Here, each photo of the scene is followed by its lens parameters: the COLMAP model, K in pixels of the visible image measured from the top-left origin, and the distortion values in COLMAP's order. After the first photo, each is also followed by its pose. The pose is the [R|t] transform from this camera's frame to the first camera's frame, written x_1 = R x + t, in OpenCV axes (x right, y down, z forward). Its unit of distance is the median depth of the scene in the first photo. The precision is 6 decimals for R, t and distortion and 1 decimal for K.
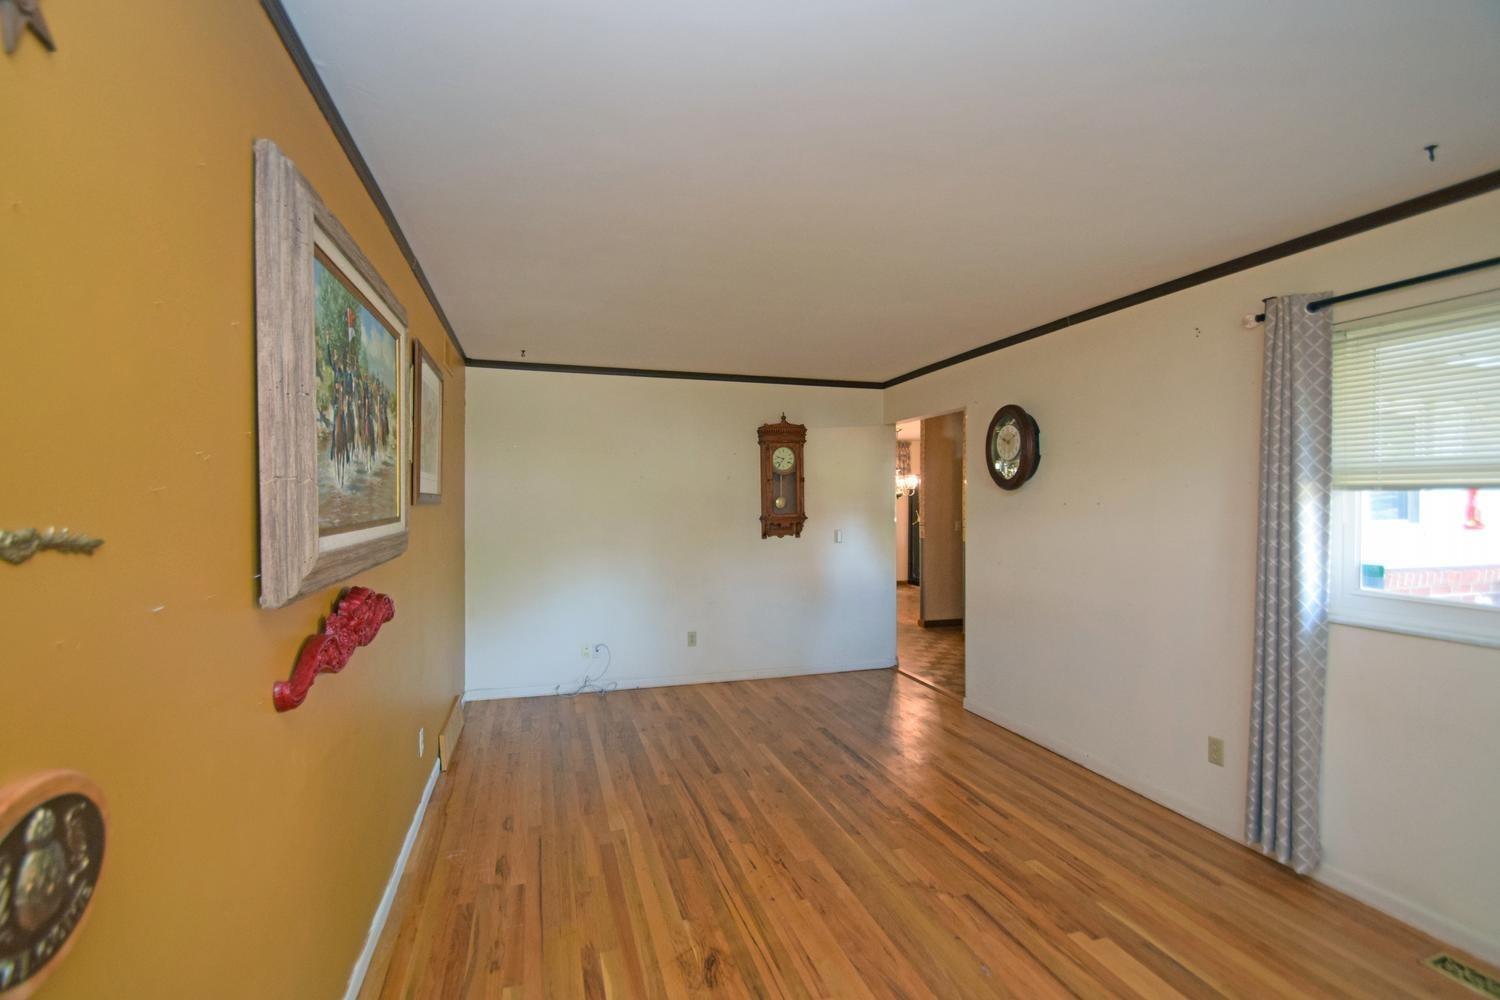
lens RADIAL K [[656.1, 0, 747.1], [0, 656.1, 504.0], [0, 0, 1]] dist [0.012731, -0.013032]
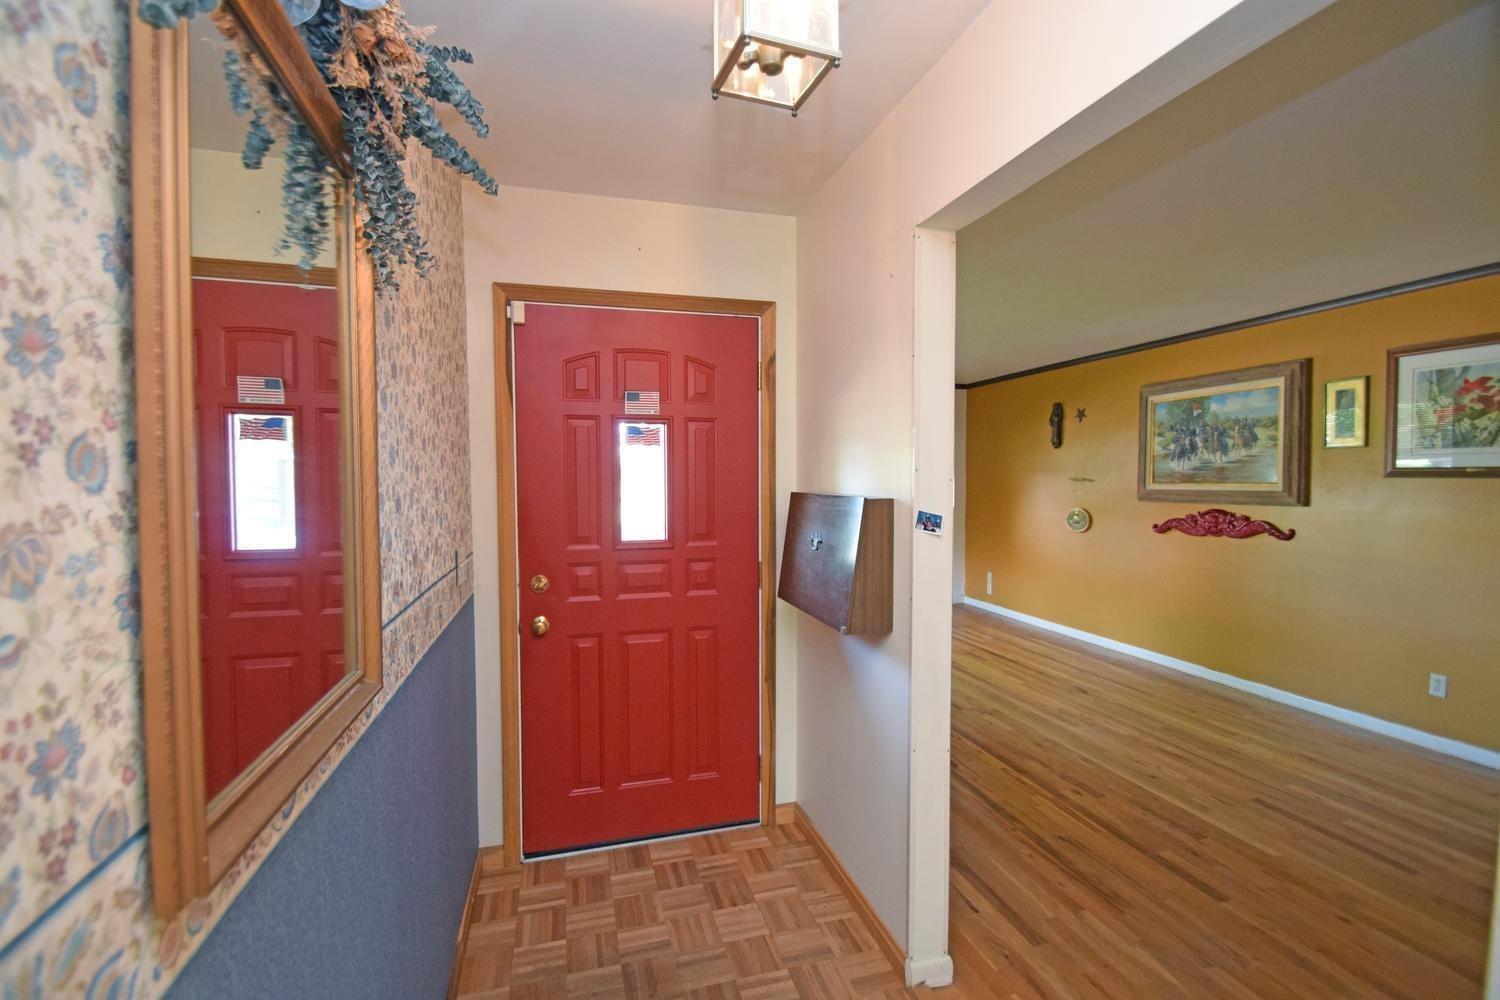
lens RADIAL K [[656.1, 0, 747.1], [0, 656.1, 504.0], [0, 0, 1]] dist [0.012731, -0.013032]
pose [[-0.999933, -0.000792, 0.011549, 0.634435], [-0.000220, 0.998777, 0.049432, -0.007959], [-0.011574, 0.049427, -0.998711, 1.957471]]
